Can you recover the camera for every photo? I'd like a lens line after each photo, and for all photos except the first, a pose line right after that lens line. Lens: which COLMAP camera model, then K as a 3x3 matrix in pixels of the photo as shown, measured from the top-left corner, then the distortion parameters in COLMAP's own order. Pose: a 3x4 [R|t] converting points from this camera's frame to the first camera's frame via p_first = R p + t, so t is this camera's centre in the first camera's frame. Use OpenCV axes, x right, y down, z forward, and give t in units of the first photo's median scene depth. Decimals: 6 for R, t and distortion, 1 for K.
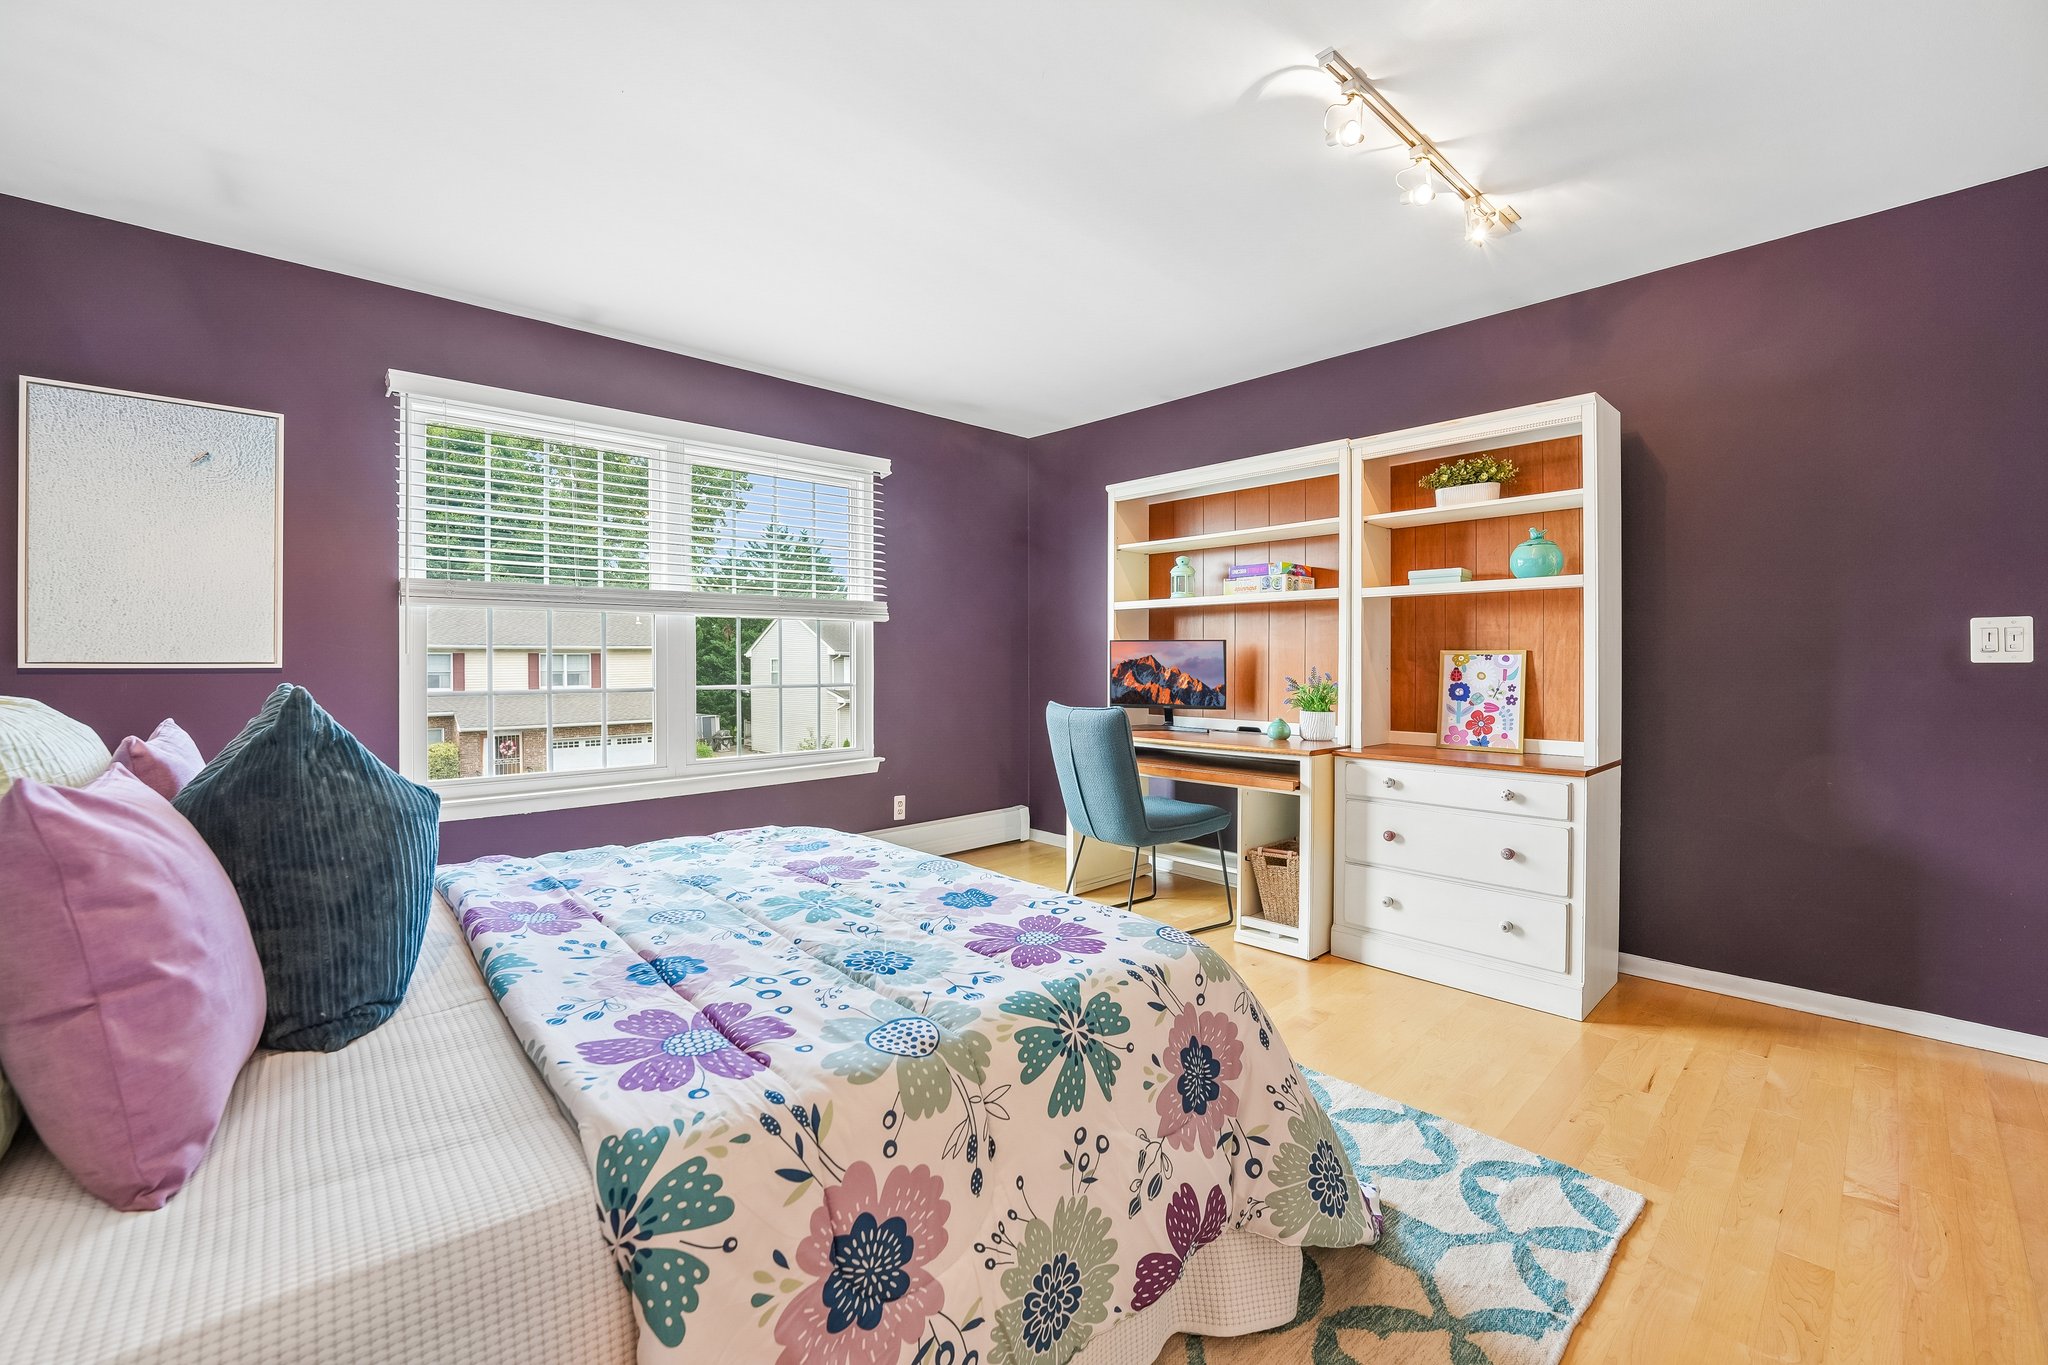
lens RADIAL K [[834.6, 0, 1022.8], [0, 834.6, 666.2], [0, 0, 1]] dist [-0.023614, -0.000277]
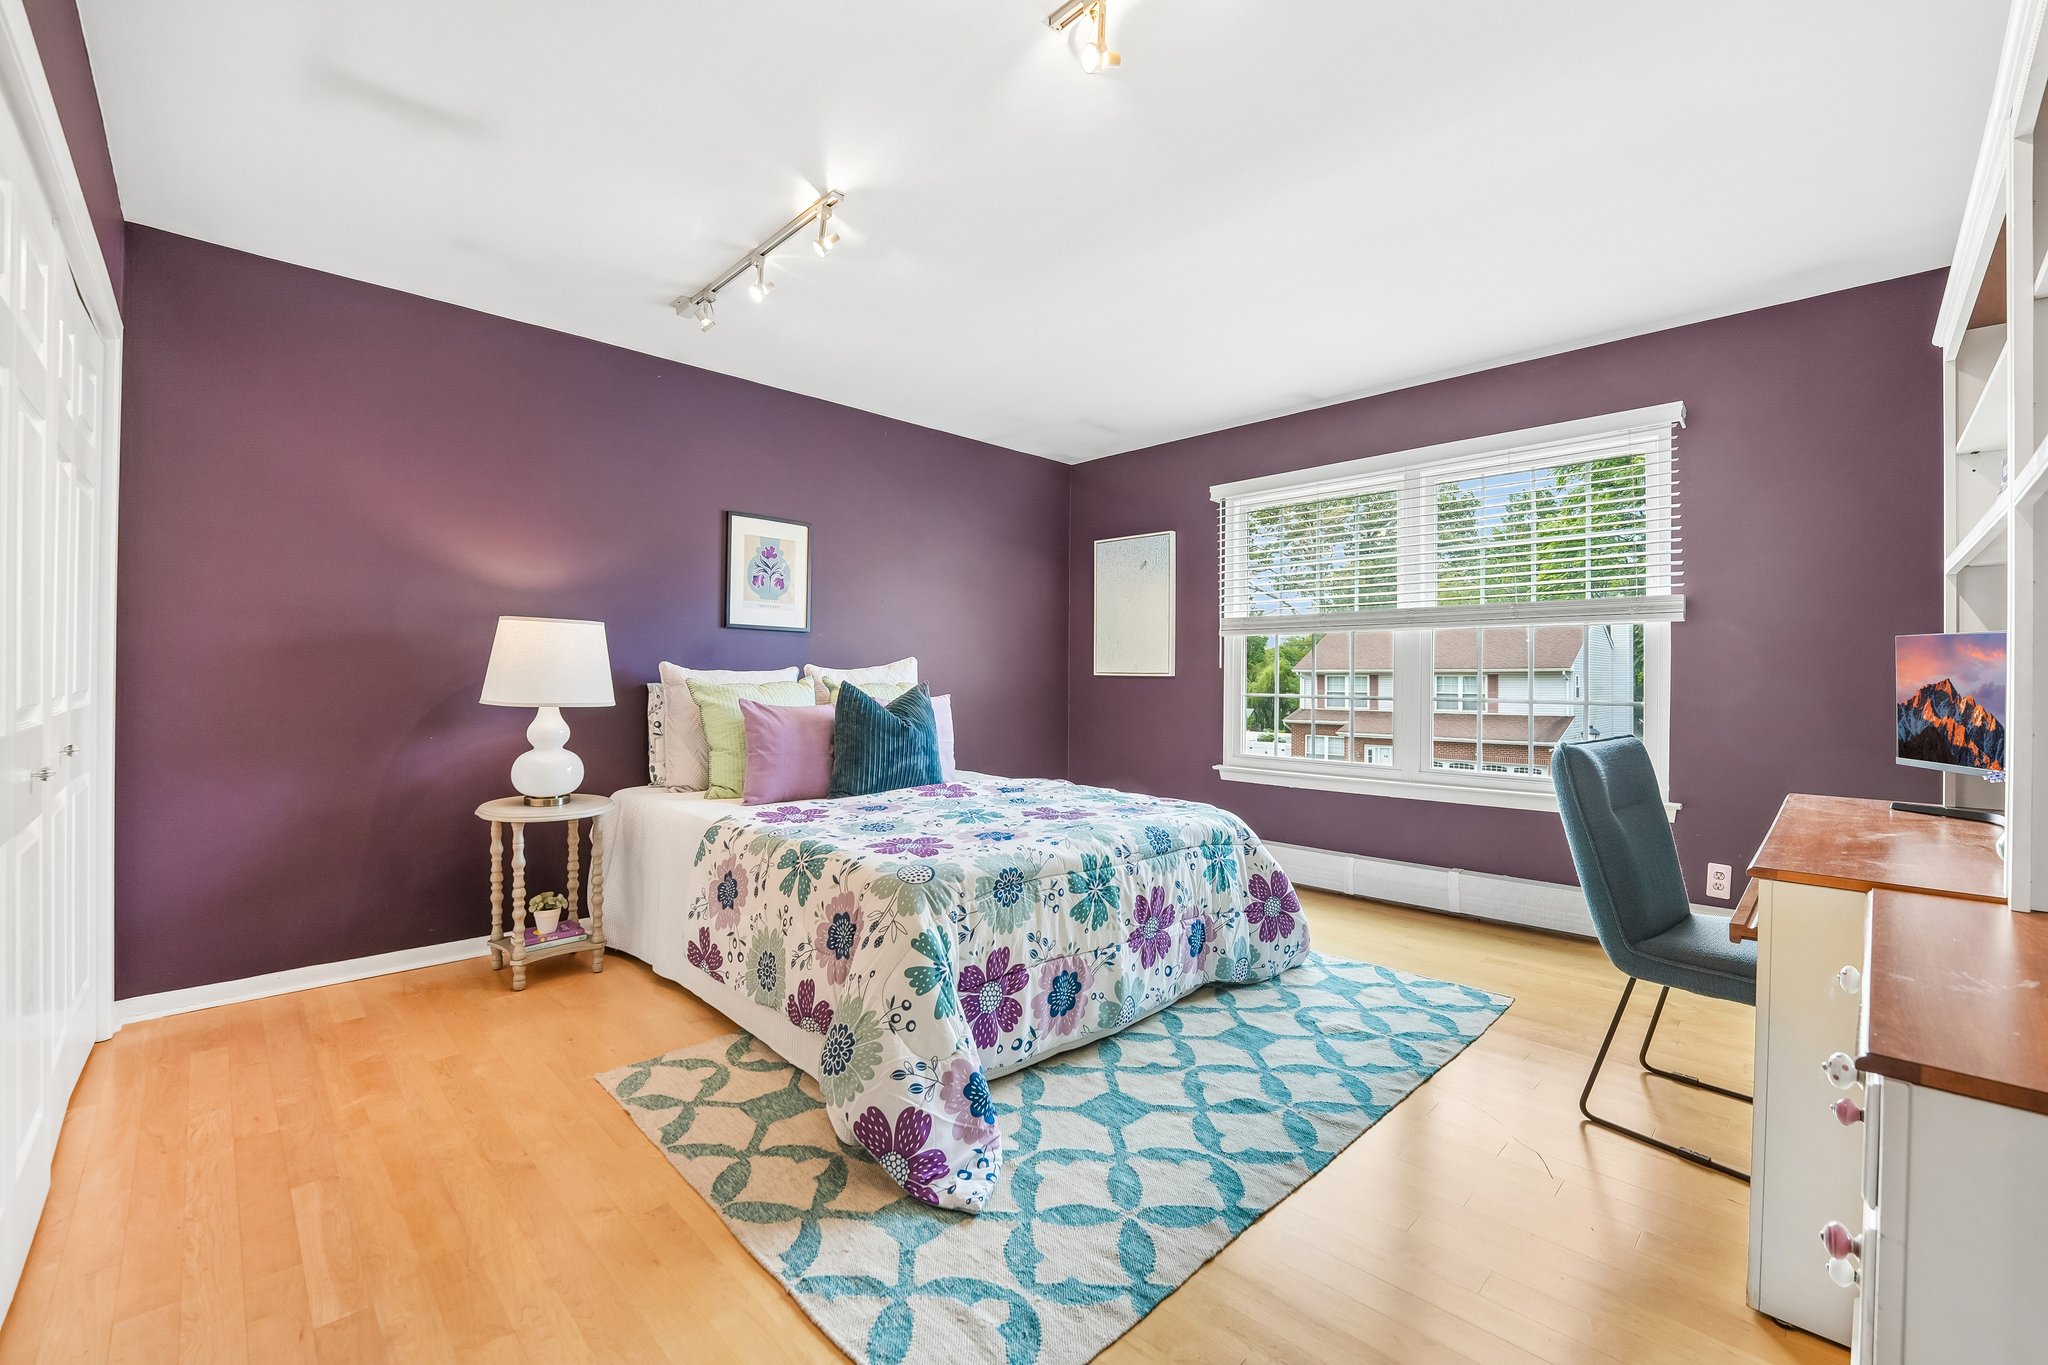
lens RADIAL K [[811.6, 0, 986.6], [0, 811.6, 689.5], [0, 0, 1]] dist [-0.043321, 0.000012]
pose [[0.012925, 0.017251, -0.999768, 0.765615], [-0.010588, 0.999797, 0.017115, 0.002190], [0.999860, 0.010364, 0.013105, 0.557263]]
